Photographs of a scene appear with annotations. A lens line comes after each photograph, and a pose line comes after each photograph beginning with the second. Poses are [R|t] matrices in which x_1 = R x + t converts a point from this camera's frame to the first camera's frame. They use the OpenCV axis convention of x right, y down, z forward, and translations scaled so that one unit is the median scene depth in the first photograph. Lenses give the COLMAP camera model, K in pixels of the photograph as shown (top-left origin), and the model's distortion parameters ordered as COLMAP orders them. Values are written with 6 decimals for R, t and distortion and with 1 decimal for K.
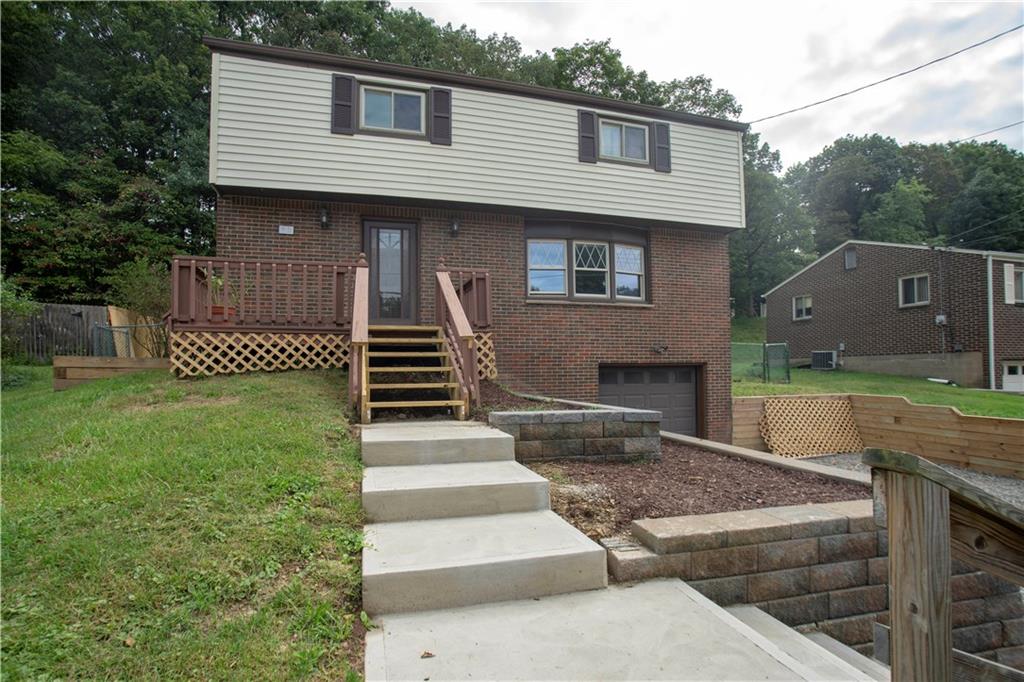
lens RADIAL K [[503.1, 0, 491.9], [0, 503.1, 357.5], [0, 0, 1]] dist [-0.067510, 0.029321]
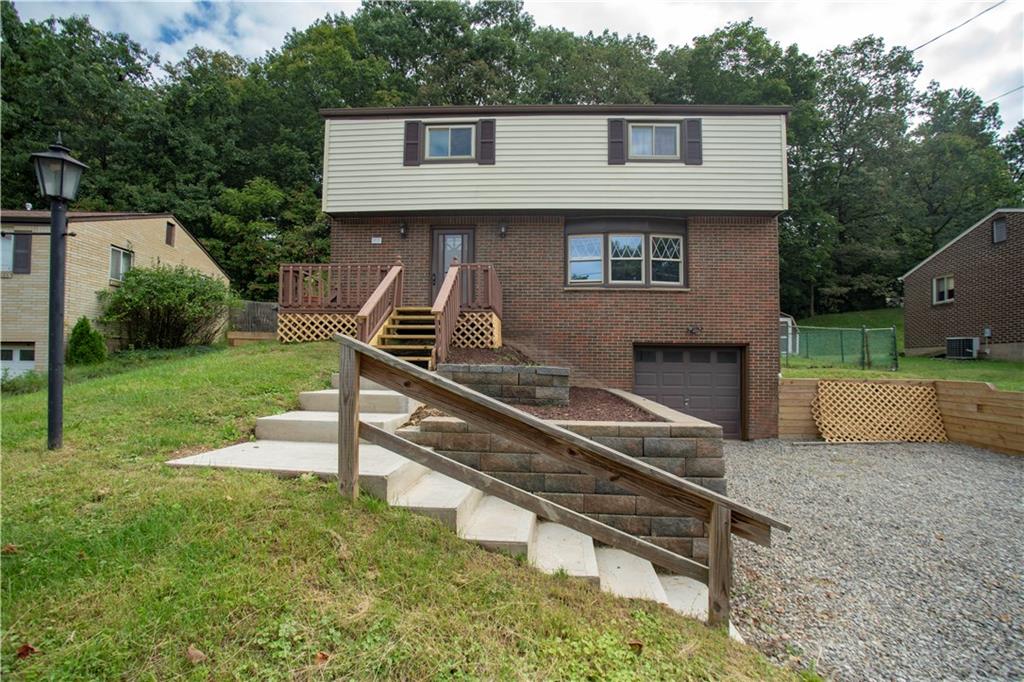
lens RADIAL K [[498.9, 0, 514.4], [0, 498.9, 353.9], [0, 0, 1]] dist [-0.068874, 0.029368]
pose [[0.945838, 0.010535, -0.324467, 0.325932], [-0.010559, 0.999943, 0.001684, 0.037831], [0.324466, 0.001833, 0.945896, -0.129606]]
